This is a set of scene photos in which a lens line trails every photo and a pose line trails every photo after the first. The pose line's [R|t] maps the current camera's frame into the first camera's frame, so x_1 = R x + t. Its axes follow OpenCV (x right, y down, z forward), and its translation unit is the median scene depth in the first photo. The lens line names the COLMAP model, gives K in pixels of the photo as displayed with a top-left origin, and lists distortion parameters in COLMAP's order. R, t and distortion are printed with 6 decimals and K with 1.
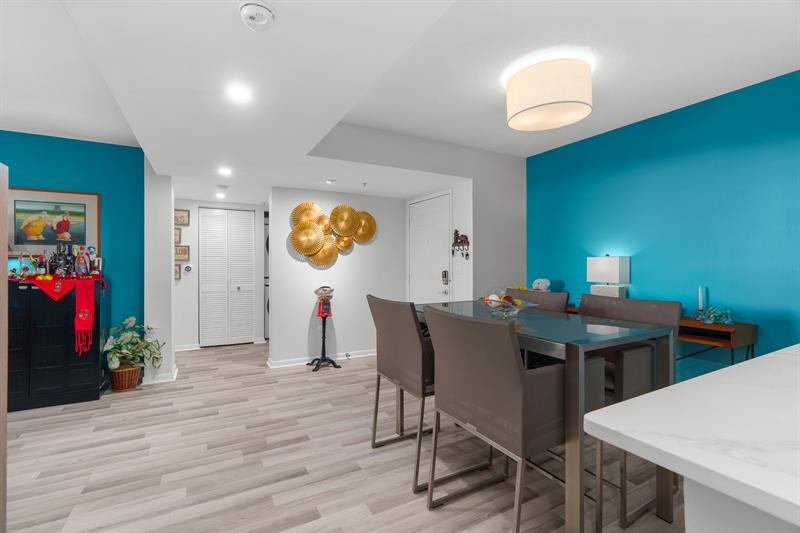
lens RADIAL K [[358.7, 0, 391.9], [0, 358.7, 264.7], [0, 0, 1]] dist [-0.001918, -0.000265]
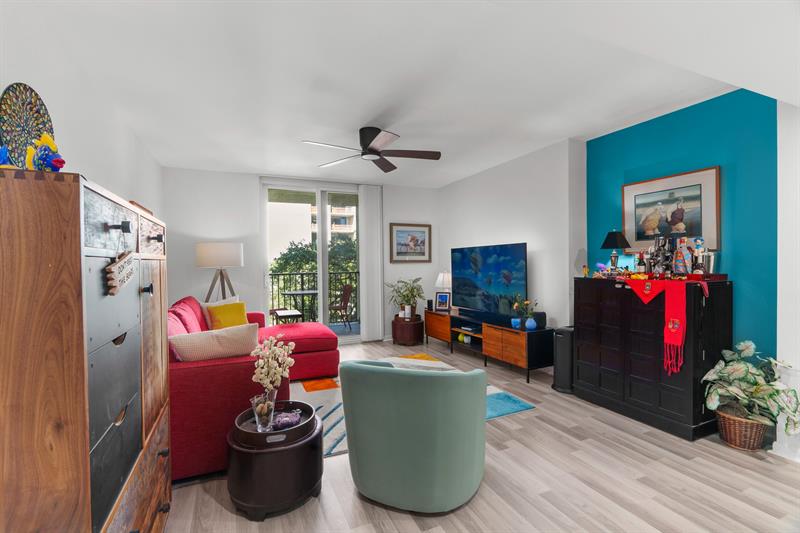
lens RADIAL K [[362.8, 0, 398.3], [0, 362.8, 265.8], [0, 0, 1]] dist [0.000047, 0.000317]
pose [[-0.068386, 0.010783, -0.997601, -0.021199], [0.007108, 0.999921, 0.010321, -0.003764], [0.997634, -0.006385, -0.068457, 0.411665]]
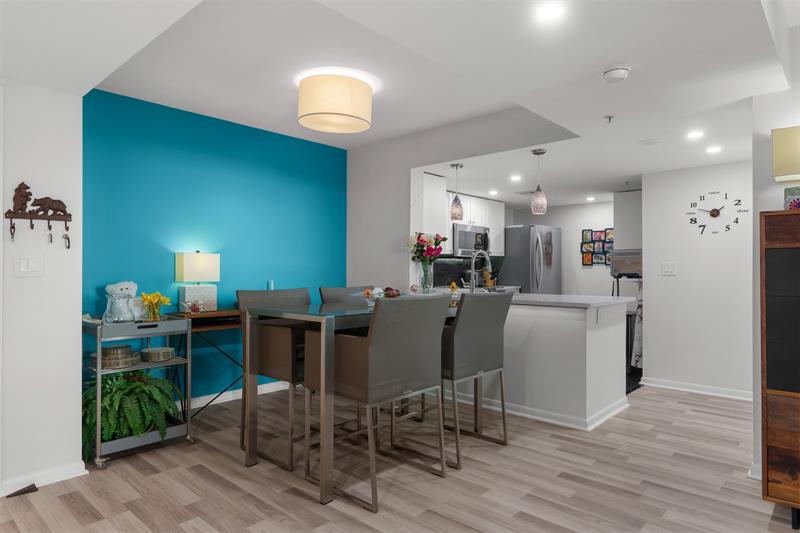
lens RADIAL K [[486.1, 0, 400.6], [0, 486.1, 265.3], [0, 0, 1]] dist [-0.000608, -0.000080]
pose [[-0.336718, 0.007553, 0.941575, -0.680923], [0.001367, 0.999971, -0.007533, 0.017108], [-0.941605, -0.001250, -0.336718, 0.885206]]
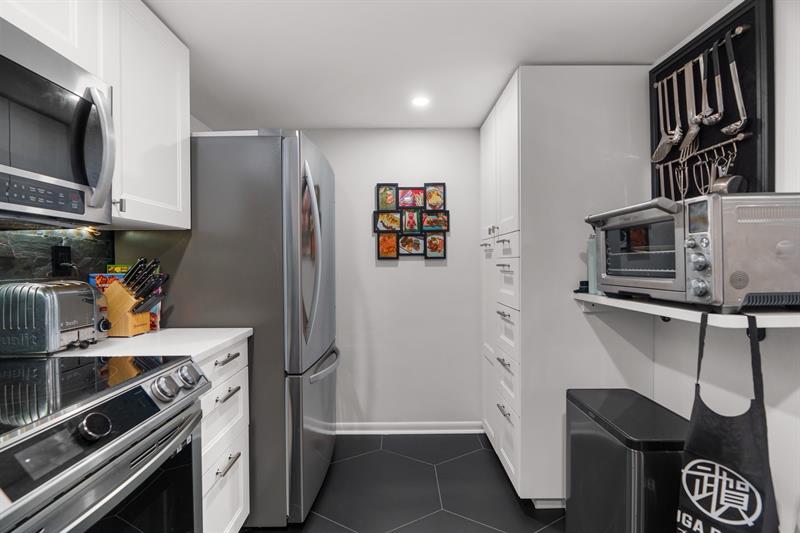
lens RADIAL K [[361.3, 0, 403.2], [0, 361.3, 265.4], [0, 0, 1]] dist [-0.012306, 0.000582]
pose [[-0.891783, 0.001931, 0.452460, 0.657748], [0.008865, 0.999874, 0.013205, 0.005569], [-0.452377, 0.015787, -0.891687, 0.066497]]
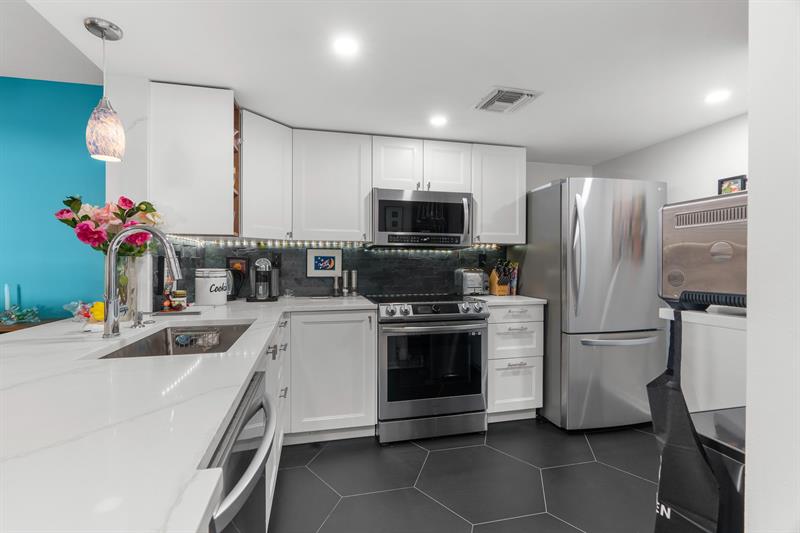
lens RADIAL K [[362.8, 0, 398.3], [0, 362.8, 265.8], [0, 0, 1]] dist [0.000047, 0.000317]
pose [[0.257824, -0.009730, 0.966143, 0.196700], [0.002329, 0.999953, 0.009449, 0.007023], [-0.966189, -0.000186, 0.257835, -0.145560]]
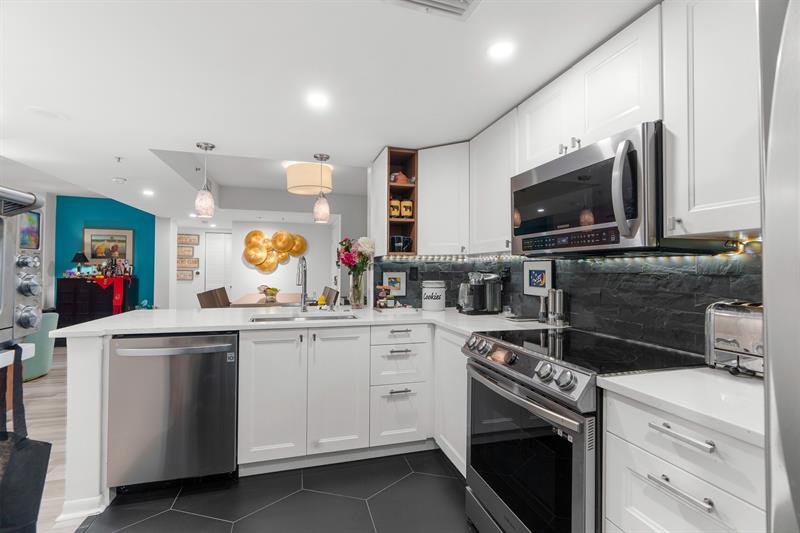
lens RADIAL K [[362.8, 0, 398.3], [0, 362.8, 265.8], [0, 0, 1]] dist [0.000047, 0.000317]
pose [[0.977636, 0.005164, -0.210243, 0.863093], [-0.009019, 0.999808, -0.017377, -0.001460], [0.210113, 0.018884, 0.977495, -0.480096]]
